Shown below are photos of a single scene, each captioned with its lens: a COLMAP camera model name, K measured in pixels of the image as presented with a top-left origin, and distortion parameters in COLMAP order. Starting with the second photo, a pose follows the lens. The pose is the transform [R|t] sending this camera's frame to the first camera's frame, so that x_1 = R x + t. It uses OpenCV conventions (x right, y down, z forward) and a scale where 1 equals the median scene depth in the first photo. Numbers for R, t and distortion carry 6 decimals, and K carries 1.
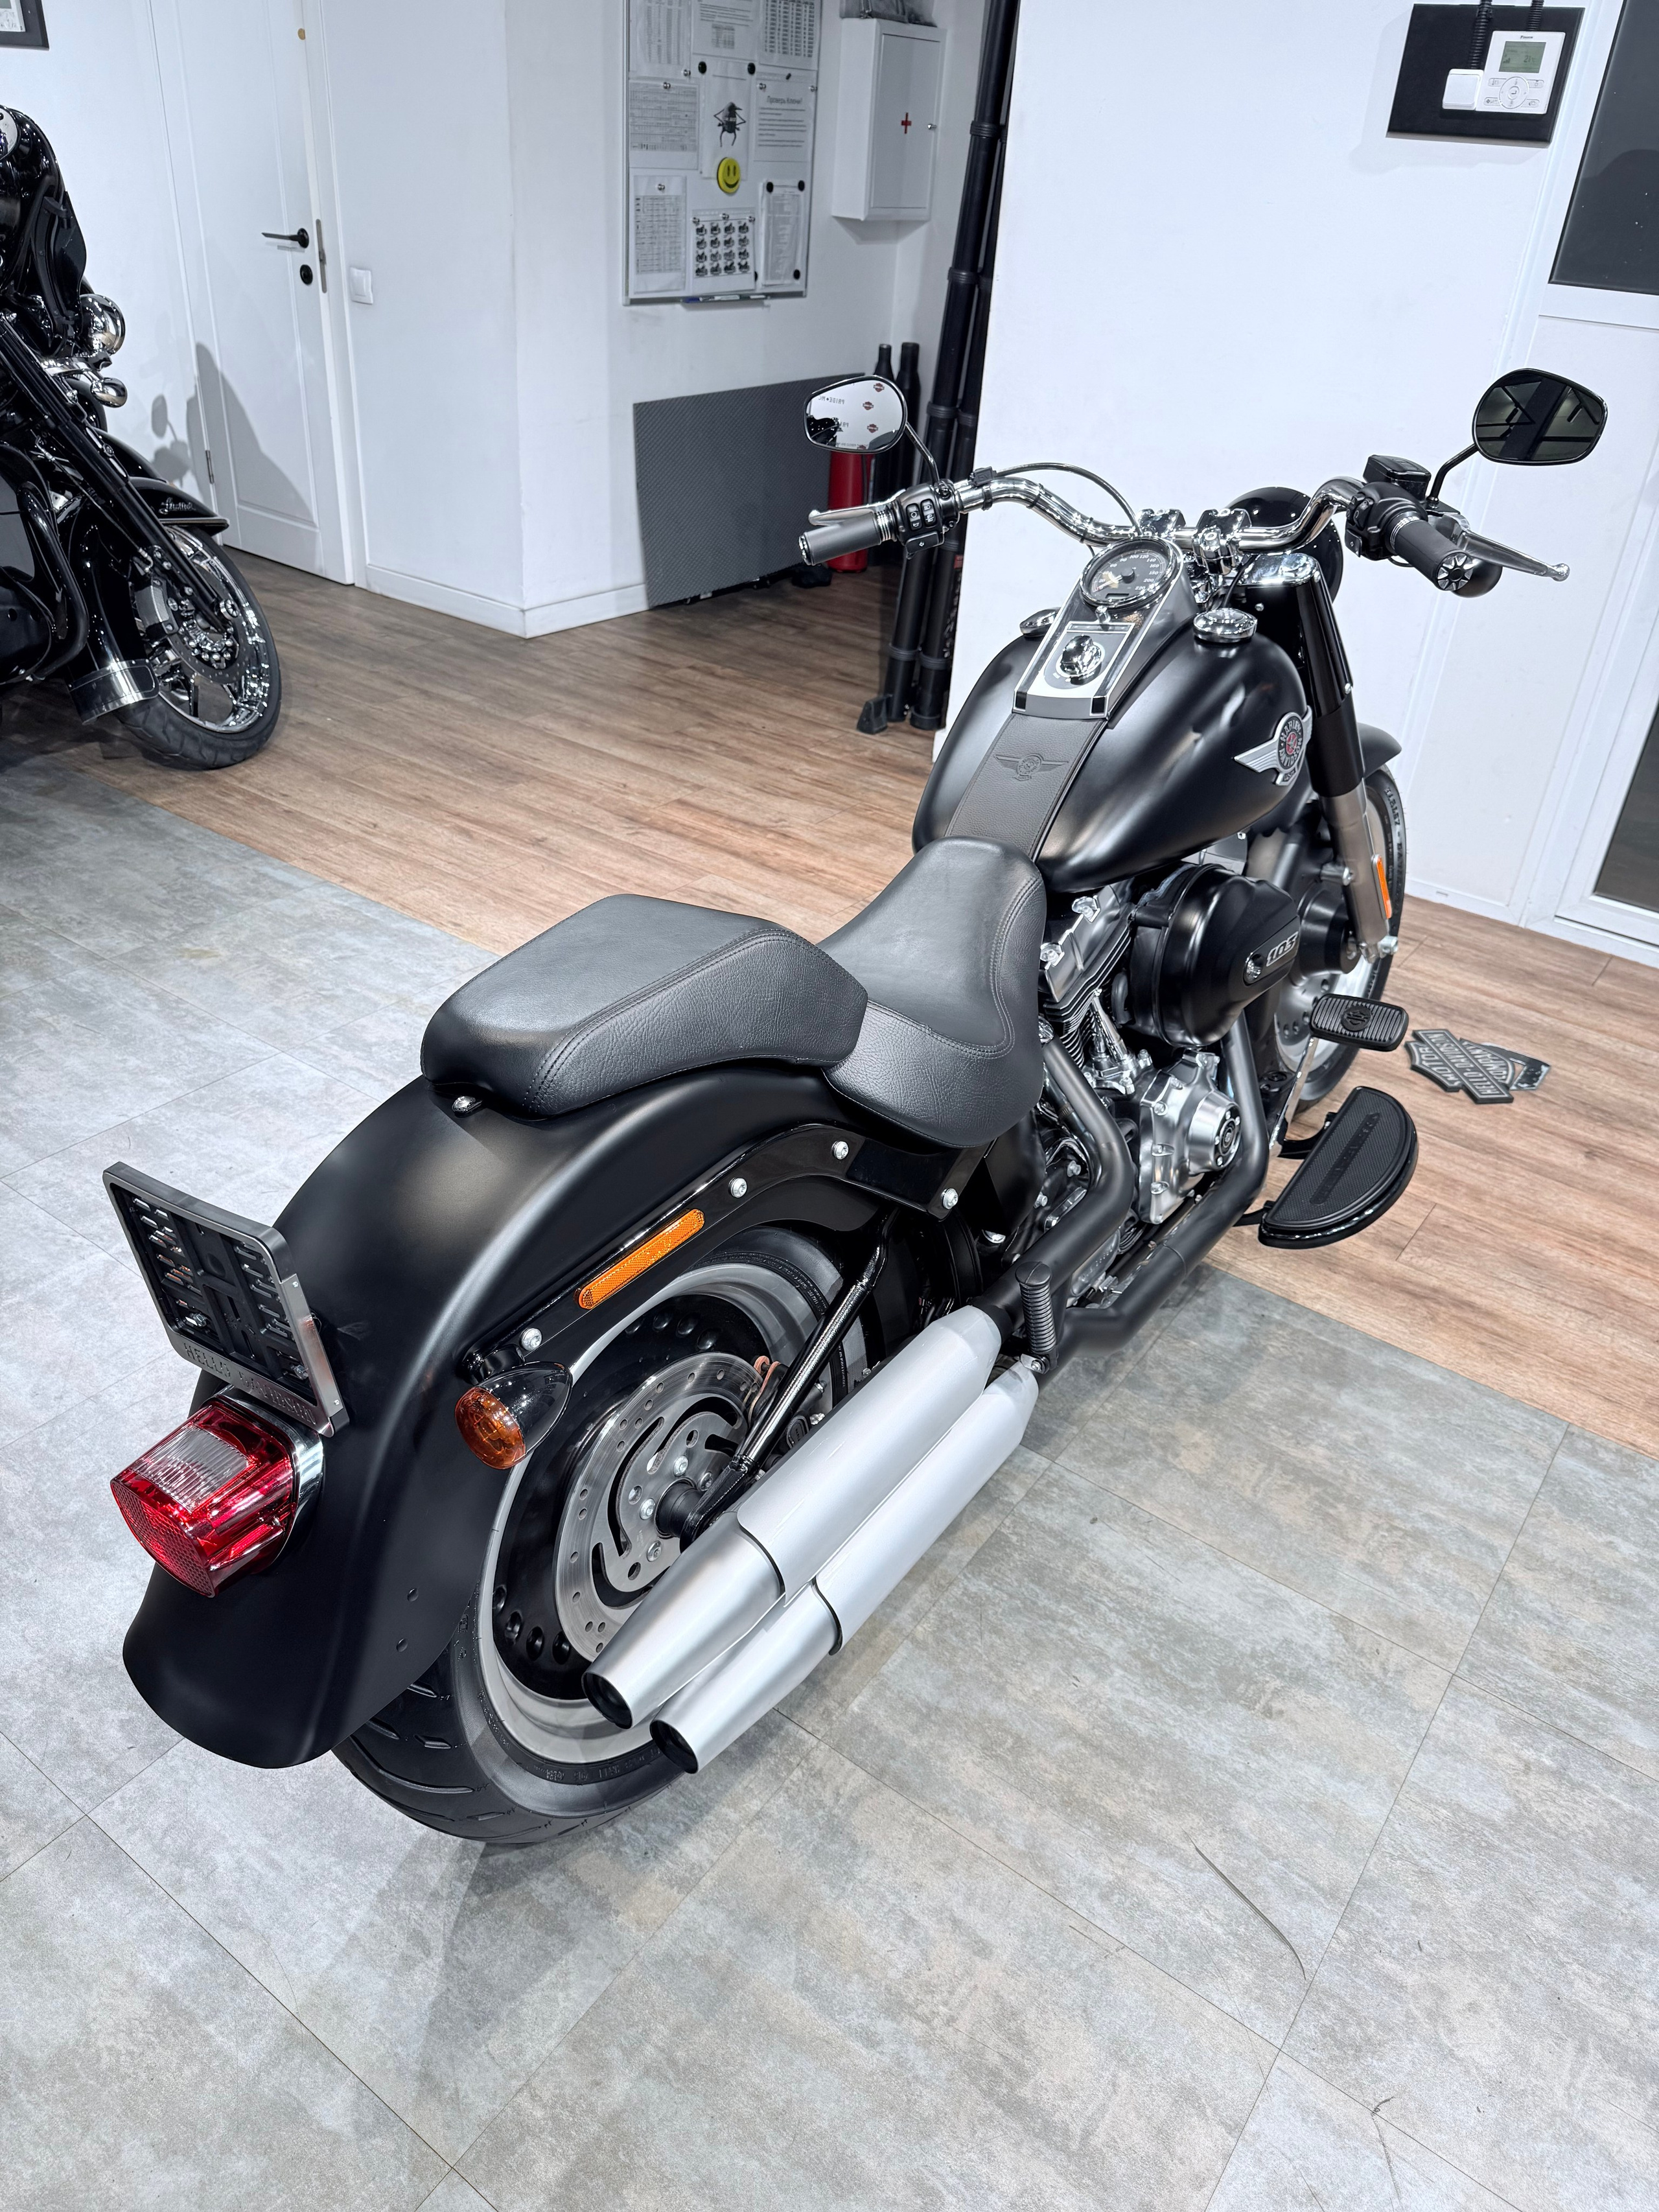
lens RADIAL K [[1561.2, 0, 829.3], [0, 1561.2, 1099.5], [0, 0, 1]] dist [0.011616, -0.020896]
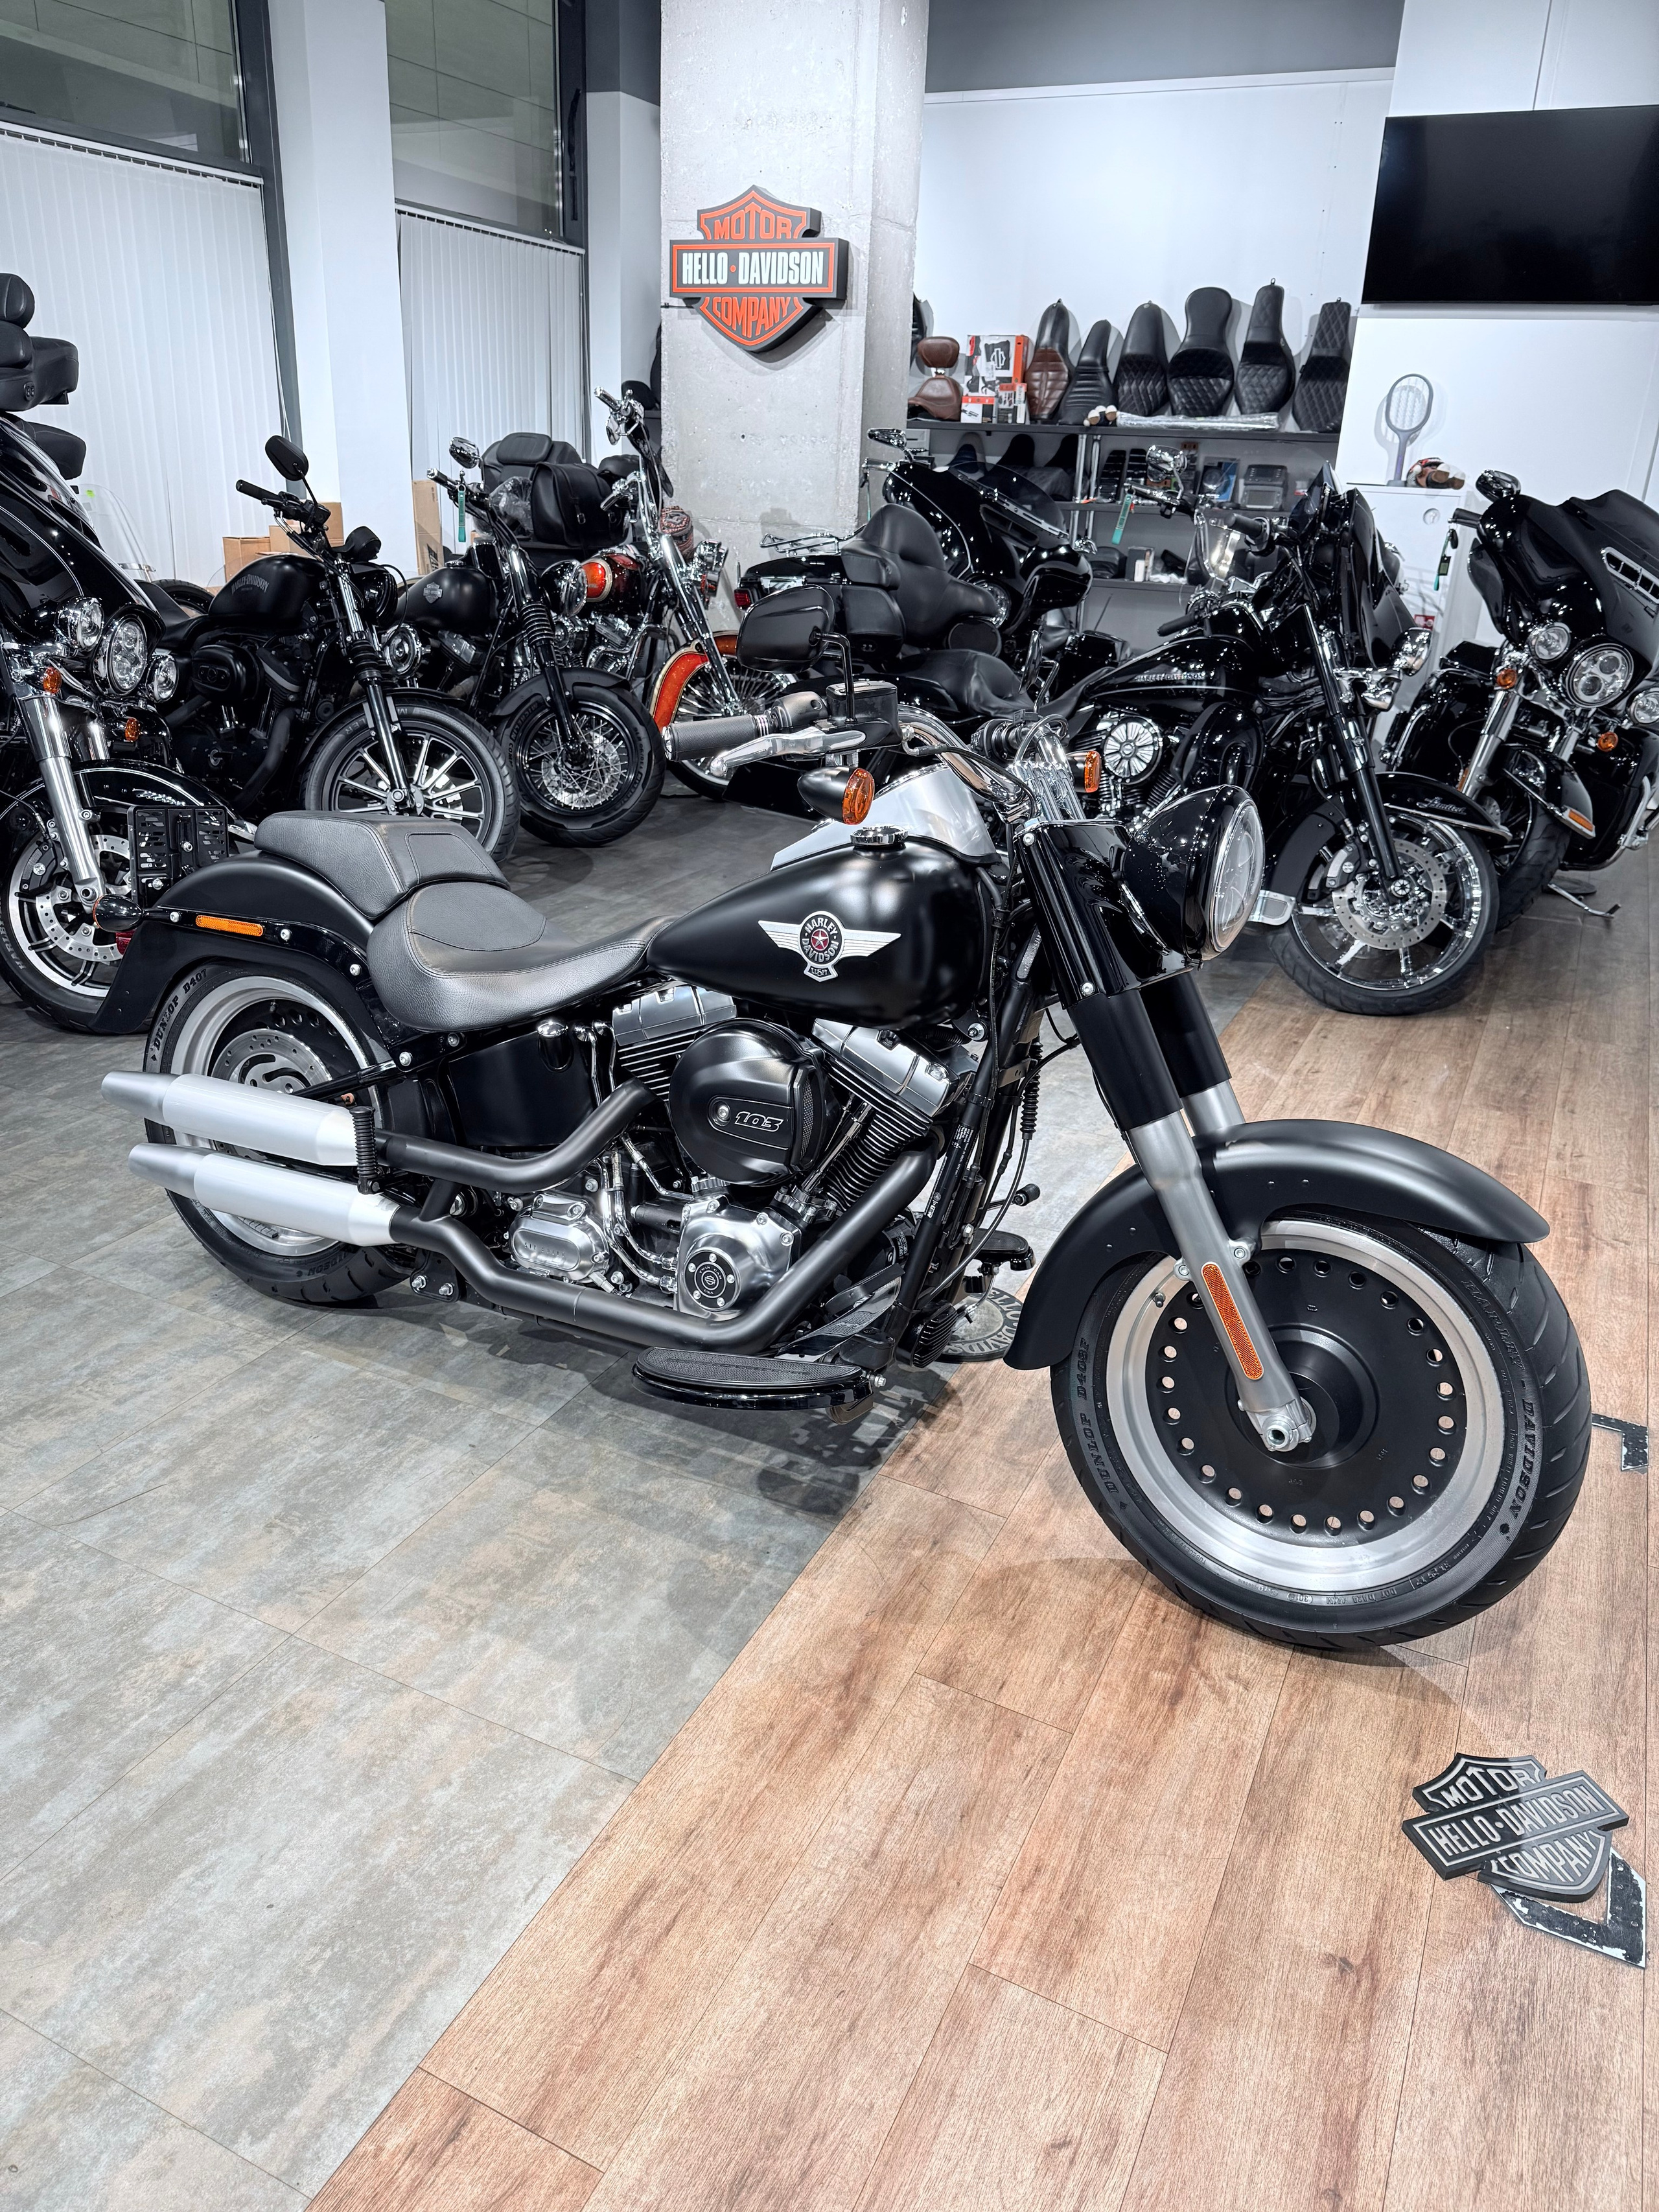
lens RADIAL K [[1553.5, 0, 826.8], [0, 1553.5, 1102.1], [0, 0, 1]] dist [0.035503, -0.054840]
pose [[0.170652, 0.326279, -0.929742, 1.055825], [-0.546435, 0.816529, 0.186252, -0.273532], [0.819931, 0.476259, 0.317632, 0.599156]]
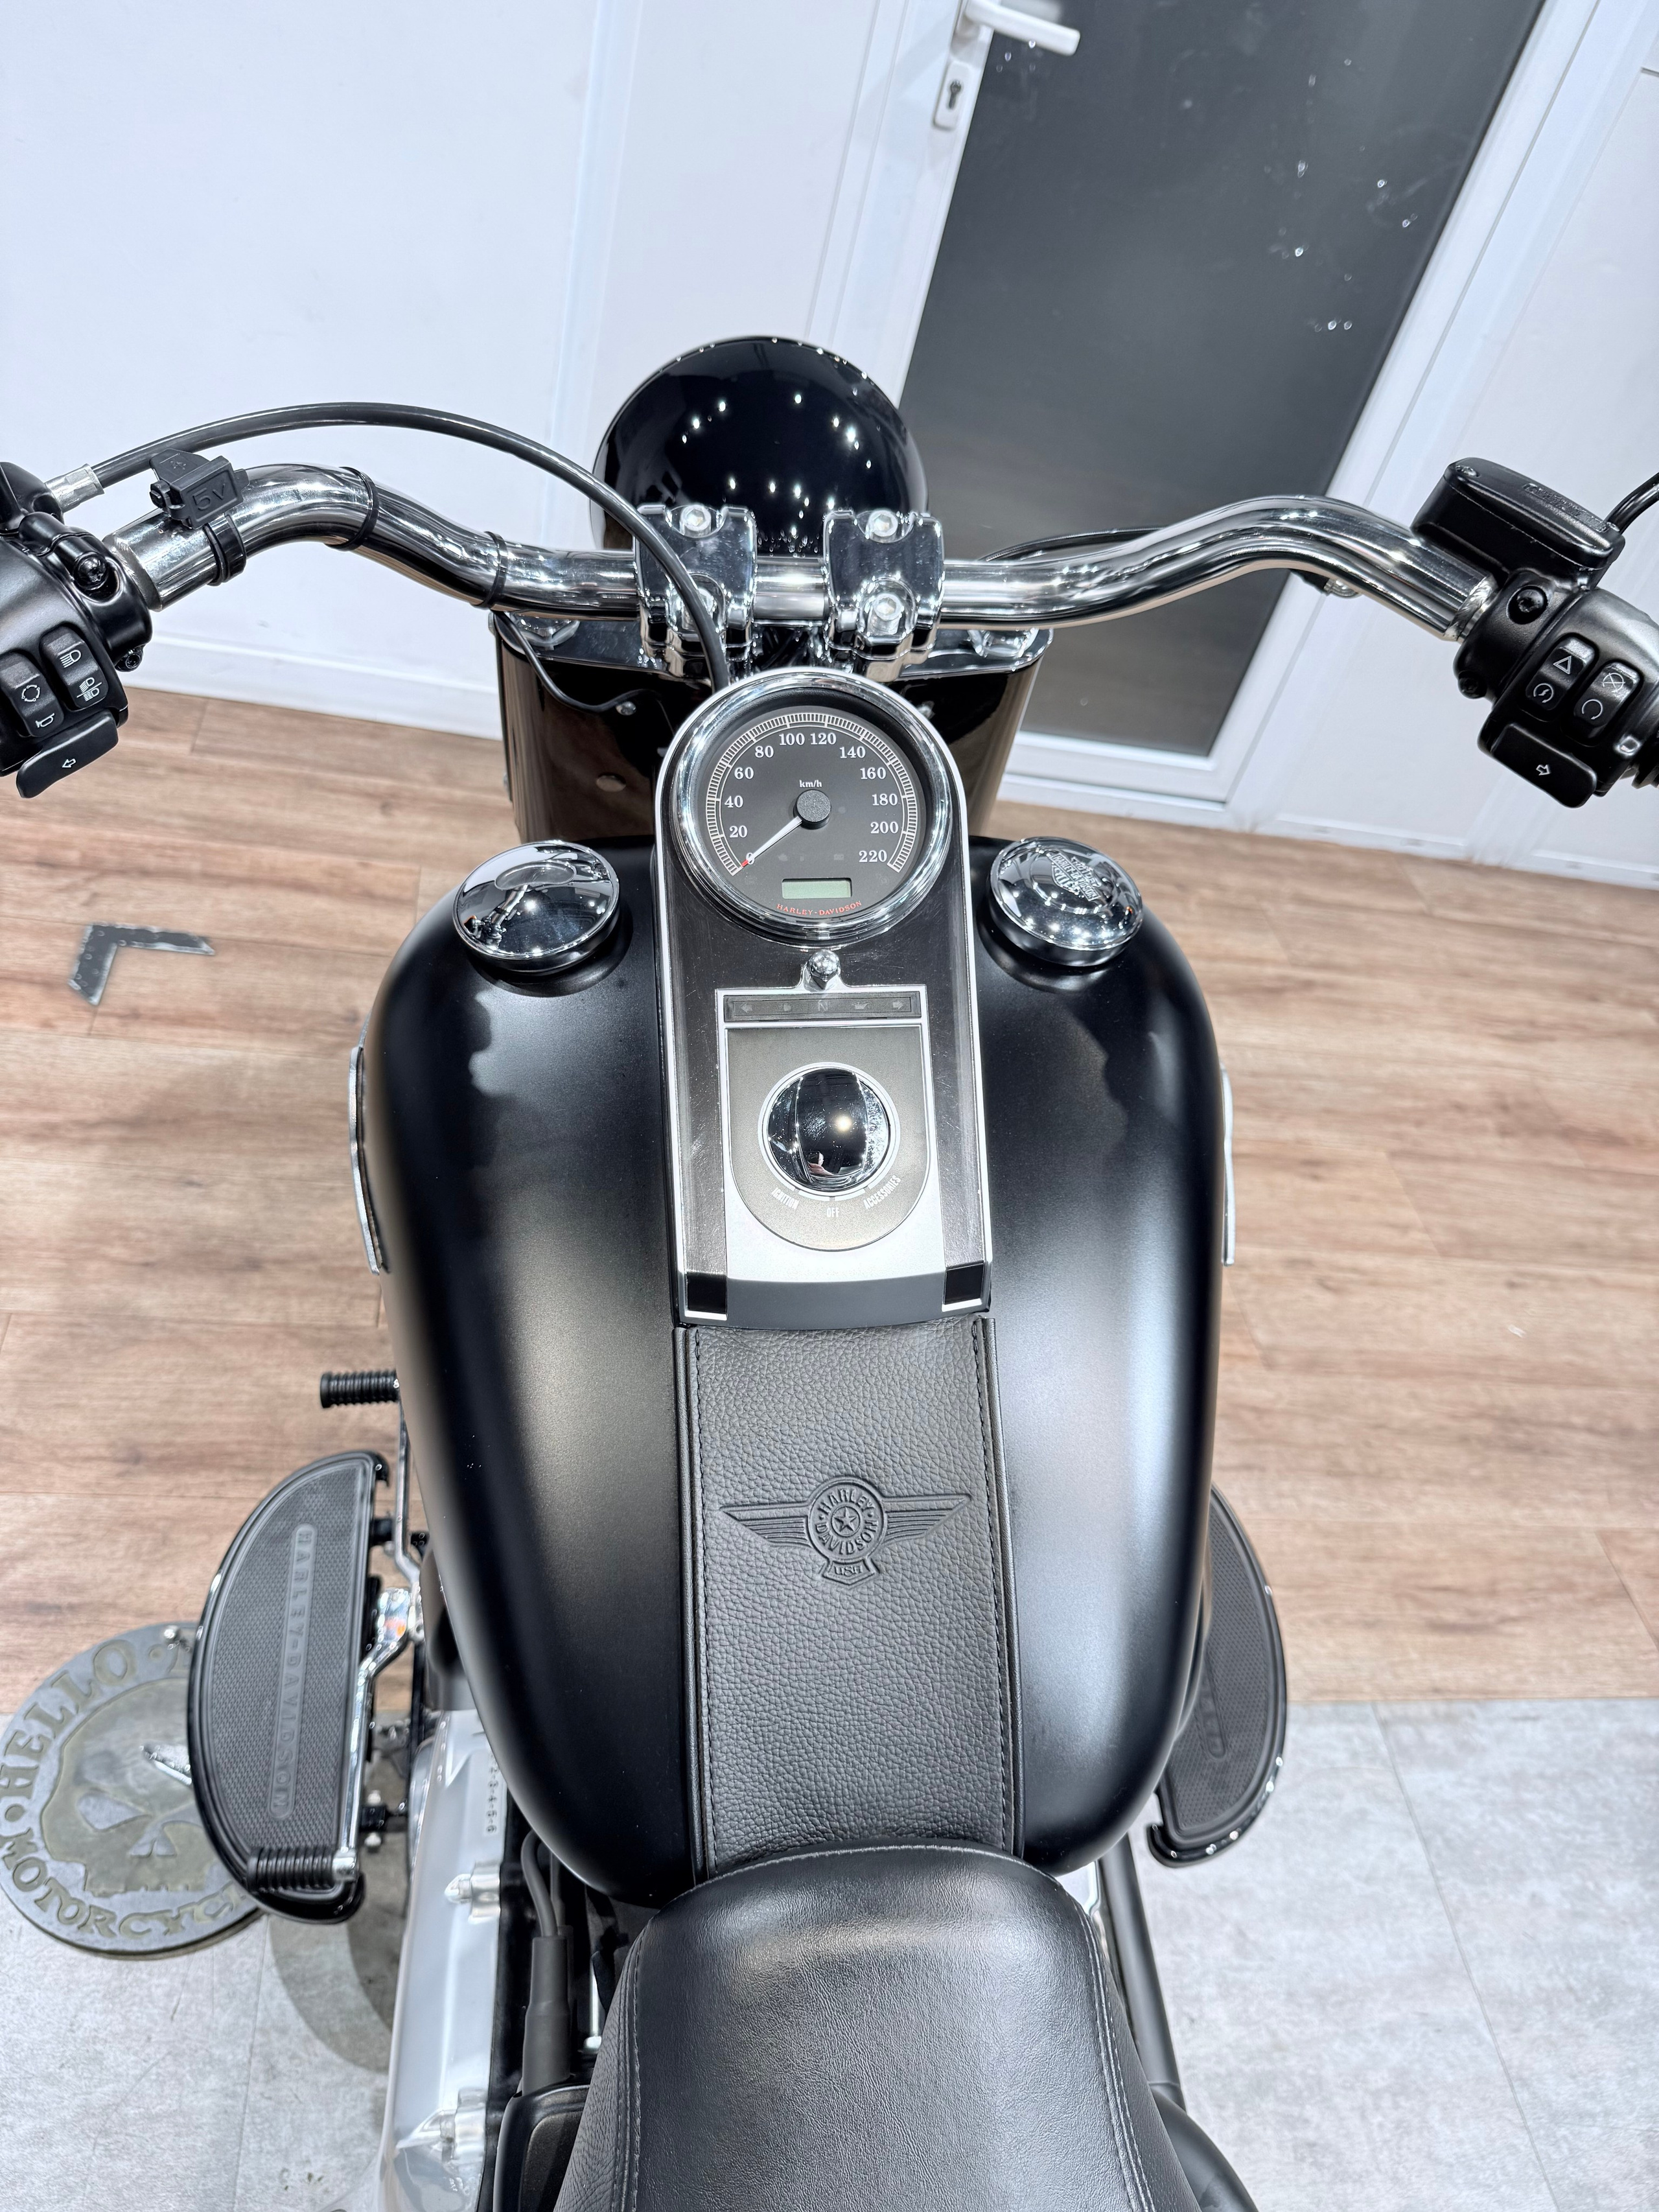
lens RADIAL K [[1595.3, 0, 820.8], [0, 1595.3, 1101.6], [0, 0, 1]] dist [-0.025017, -0.000418]
pose [[0.725493, -0.381715, 0.572673, -0.027595], [0.196900, 0.912434, 0.358739, -0.338069], [-0.659462, -0.147504, 0.737124, 0.616132]]
